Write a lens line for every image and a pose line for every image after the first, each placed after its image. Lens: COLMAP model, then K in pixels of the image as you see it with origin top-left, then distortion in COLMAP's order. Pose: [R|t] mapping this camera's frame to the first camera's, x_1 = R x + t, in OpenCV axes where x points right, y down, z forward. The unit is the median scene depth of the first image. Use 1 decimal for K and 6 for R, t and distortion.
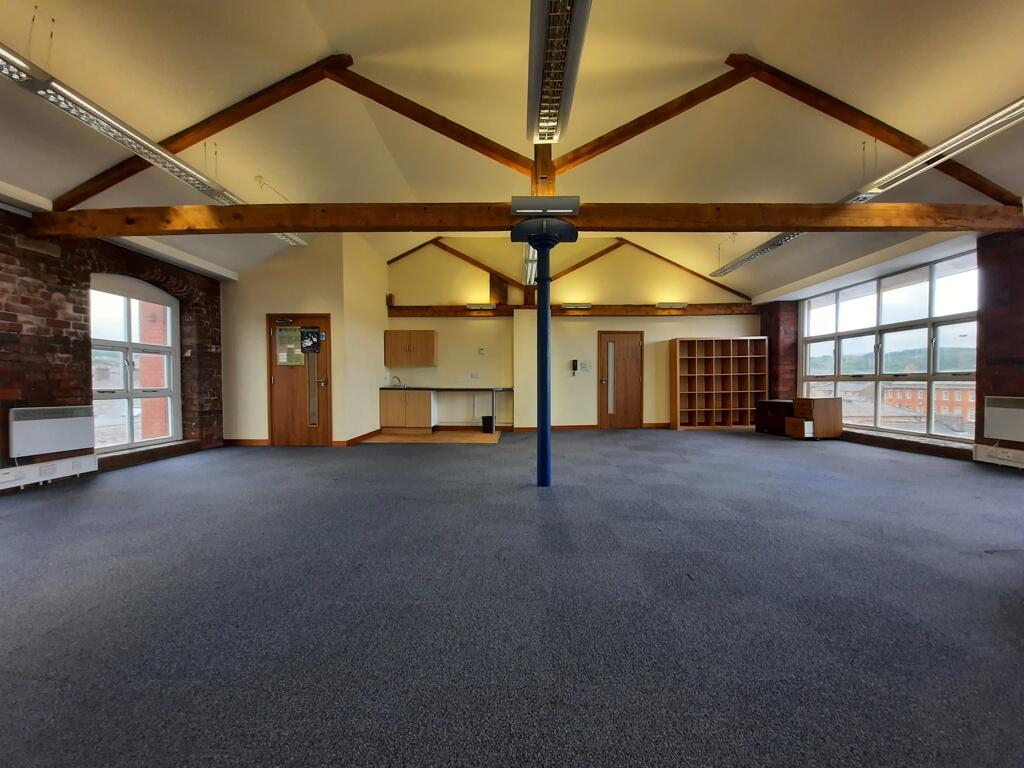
lens RADIAL K [[408.9, 0, 518.2], [0, 408.9, 393.6], [0, 0, 1]] dist [0.001403, -0.008928]
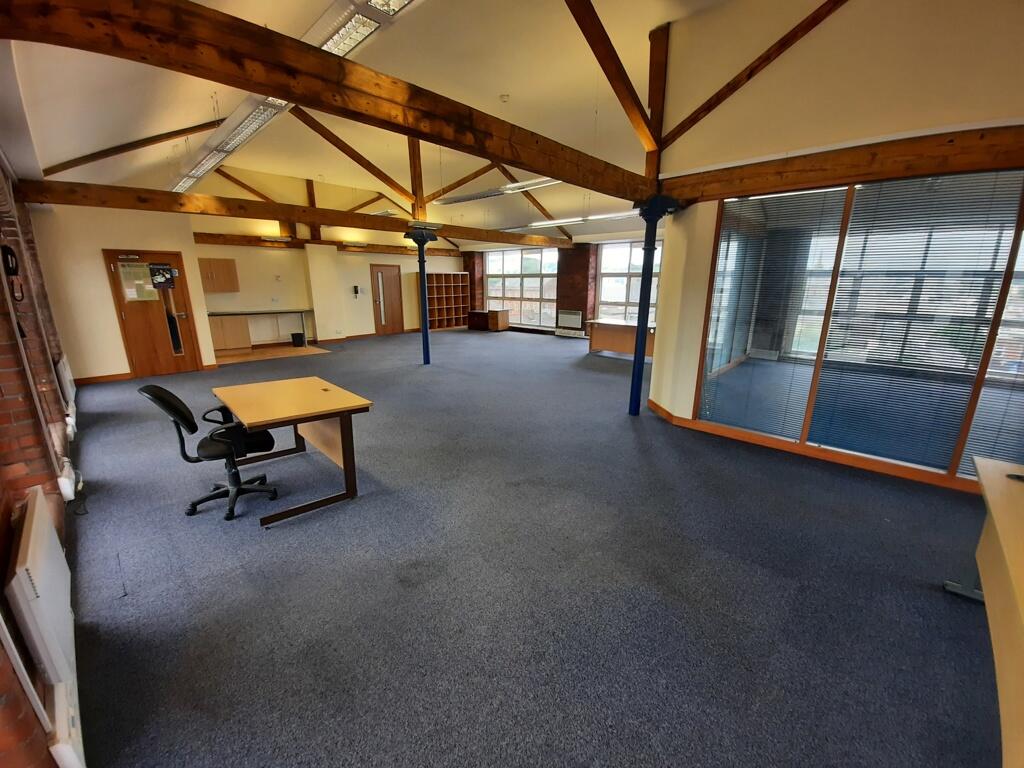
lens RADIAL K [[408.9, 0, 518.2], [0, 408.9, 393.6], [0, 0, 1]] dist [0.001403, -0.008928]
pose [[0.685773, -0.186112, 0.703617, -0.668226], [0.012976, 0.969725, 0.243853, -0.078930], [-0.727699, -0.158098, 0.667427, -0.447084]]
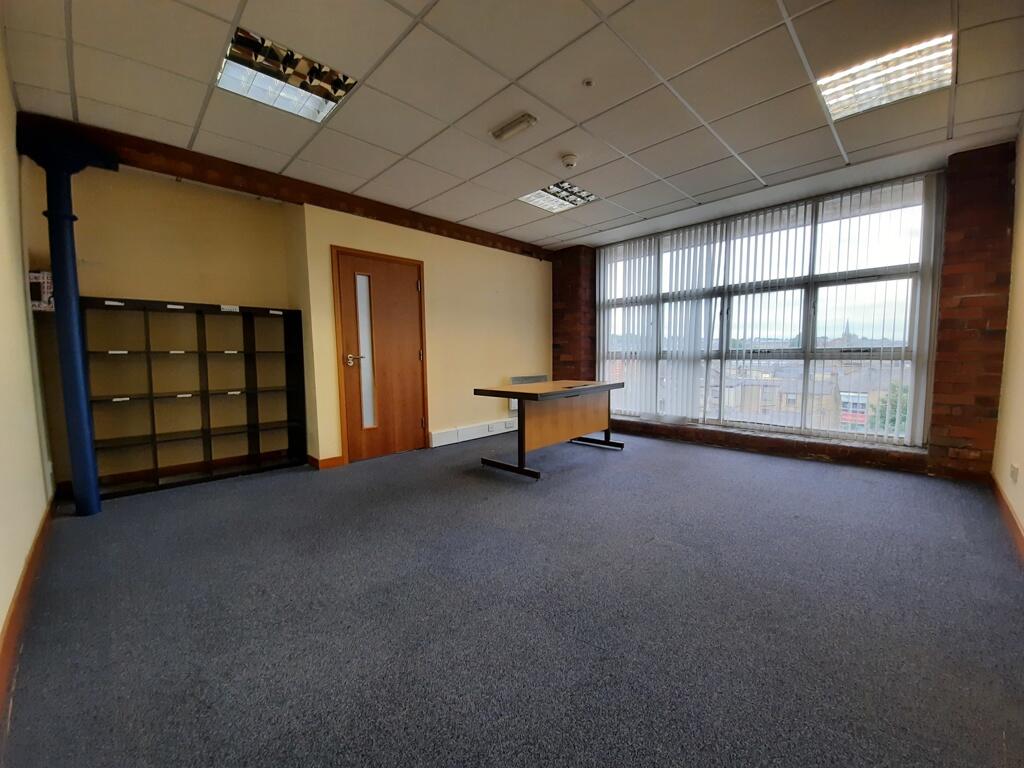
lens RADIAL K [[414.5, 0, 512.0], [0, 414.5, 384.0], [0, 0, 1]] dist [0.000588, 0.000043]
pose [[0.715019, -0.045407, 0.697629, 0.062870], [0.017233, 0.998730, 0.047343, -0.030175], [-0.698893, -0.021829, 0.714893, 0.827829]]
